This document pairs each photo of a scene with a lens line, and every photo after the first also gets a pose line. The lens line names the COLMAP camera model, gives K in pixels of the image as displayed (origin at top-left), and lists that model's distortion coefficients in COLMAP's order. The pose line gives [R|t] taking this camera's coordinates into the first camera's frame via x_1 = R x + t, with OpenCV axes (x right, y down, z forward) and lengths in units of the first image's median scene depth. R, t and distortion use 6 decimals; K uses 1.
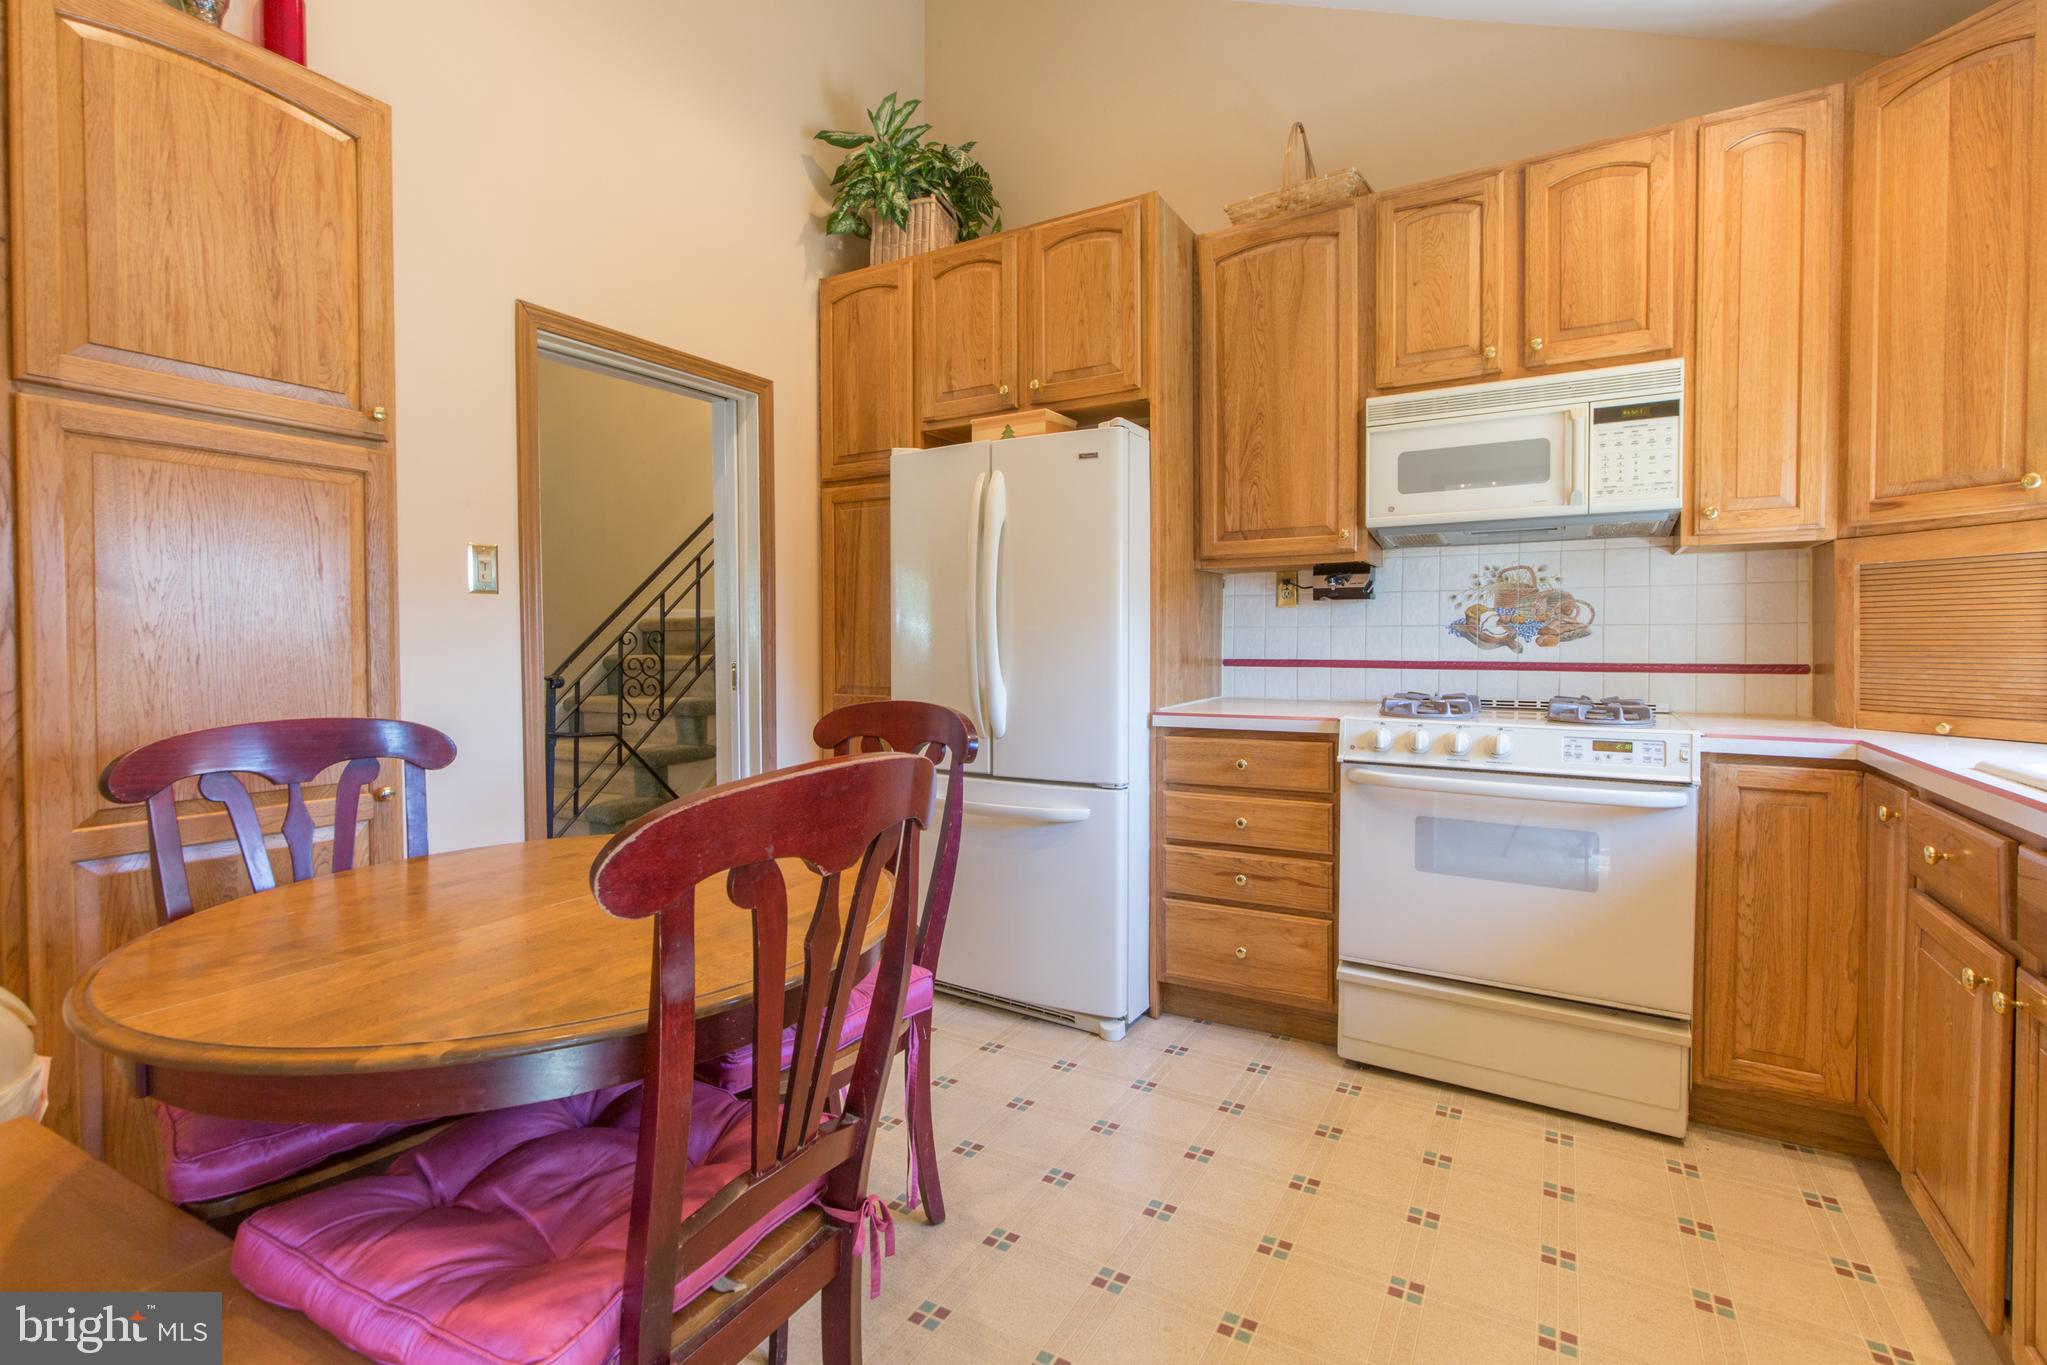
lens RADIAL K [[917.9, 0, 1027.4], [0, 917.9, 667.2], [0, 0, 1]] dist [-0.000503, -0.001605]
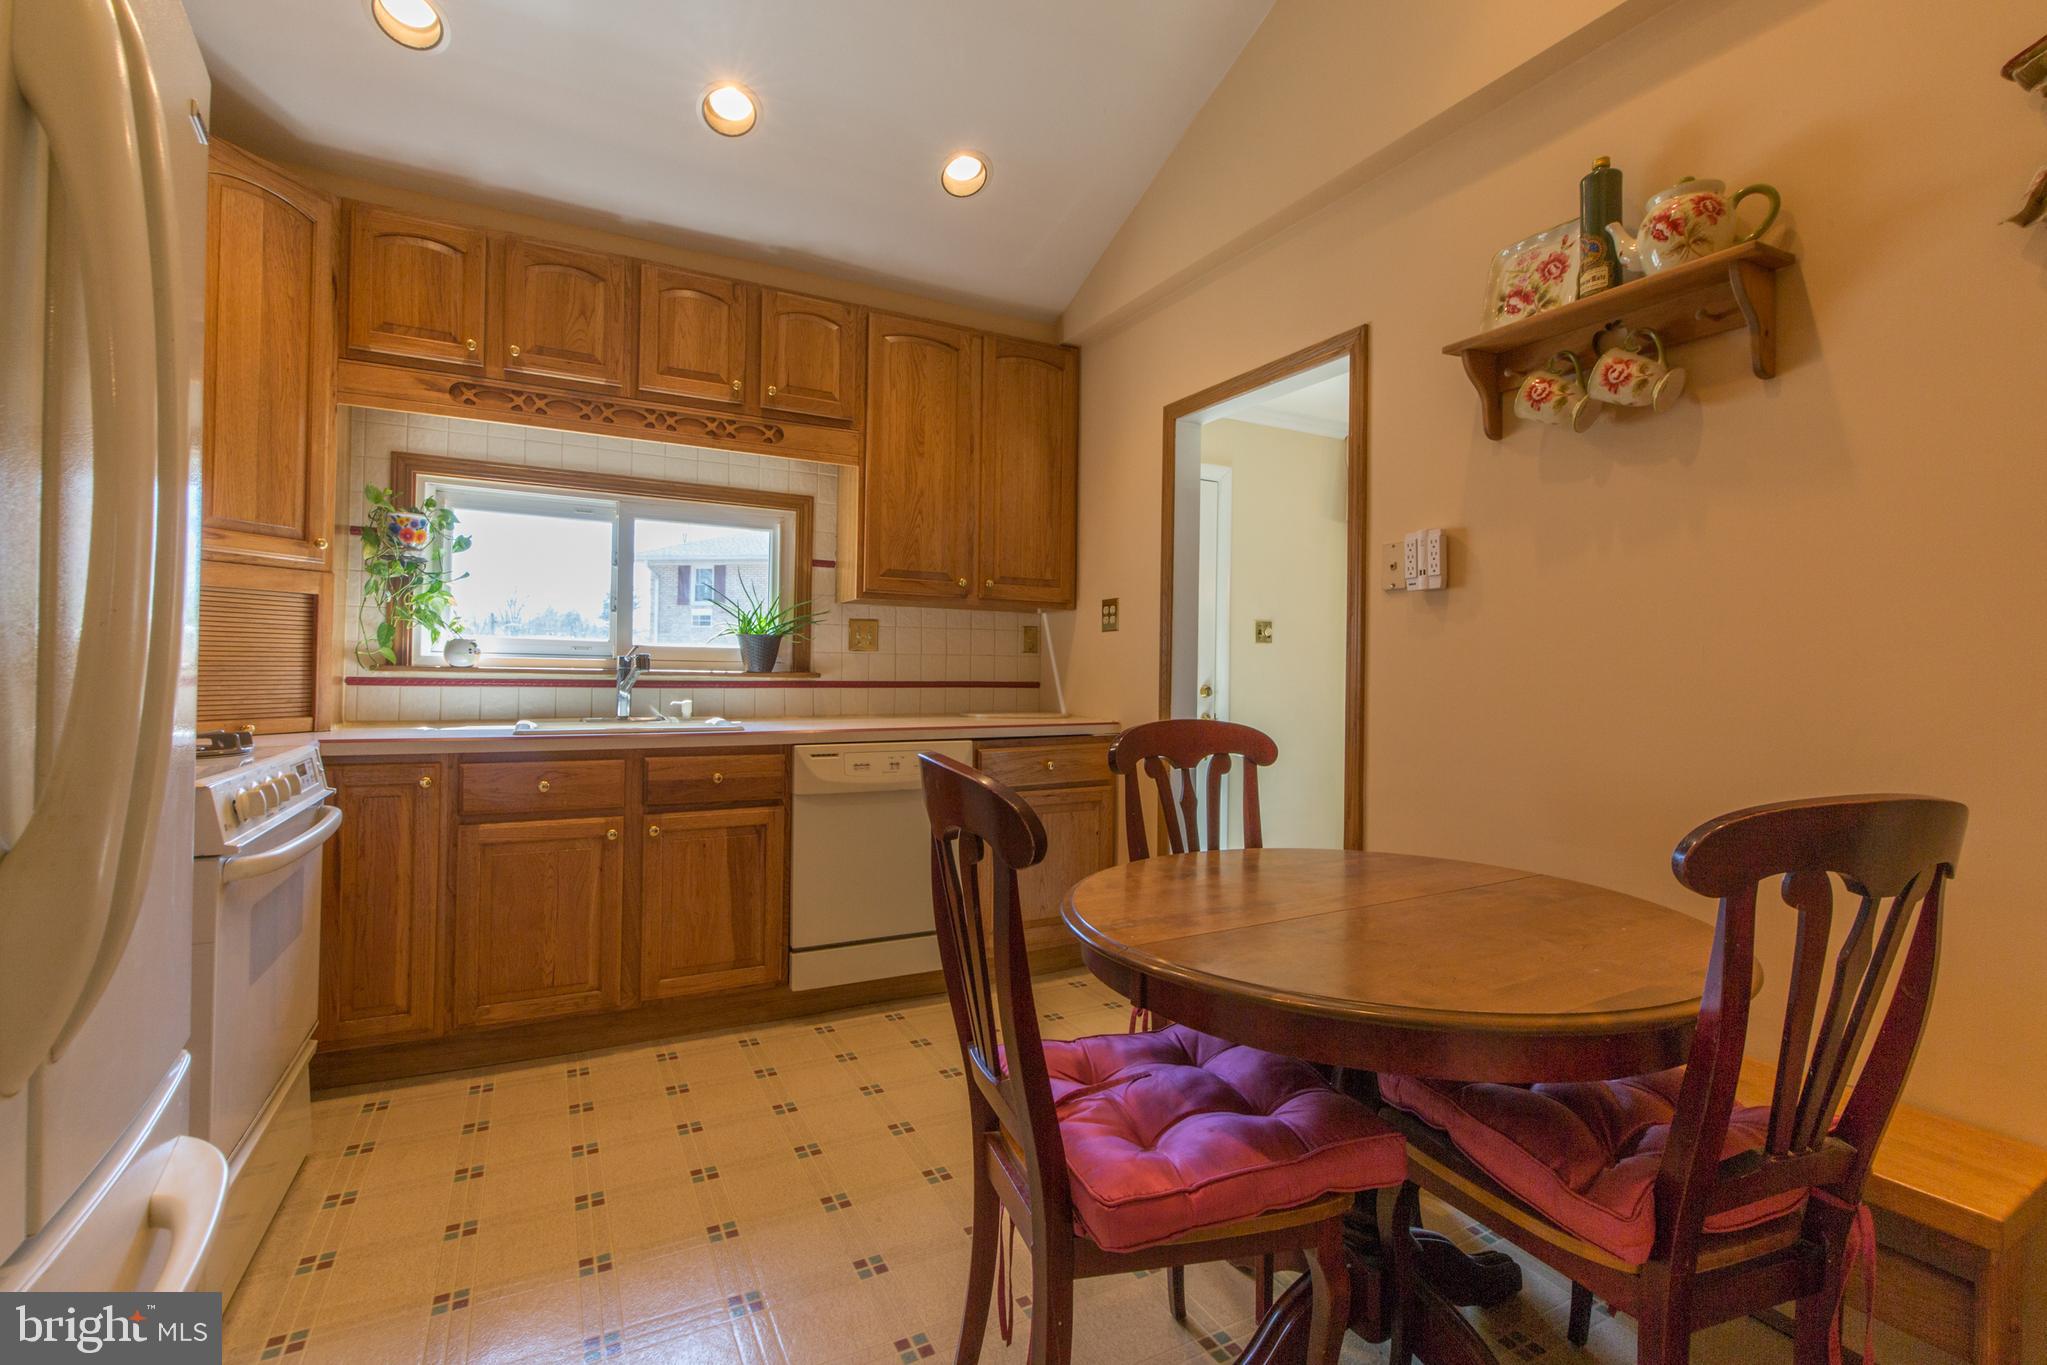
lens RADIAL K [[917.9, 0, 1029.6], [0, 917.9, 673.5], [0, 0, 1]] dist [-0.000503, -0.001605]
pose [[-0.854111, -0.012391, 0.519944, -0.541649], [0.000035, 0.999715, 0.023882, -0.038150], [-0.520092, 0.020416, -0.853866, 1.597955]]
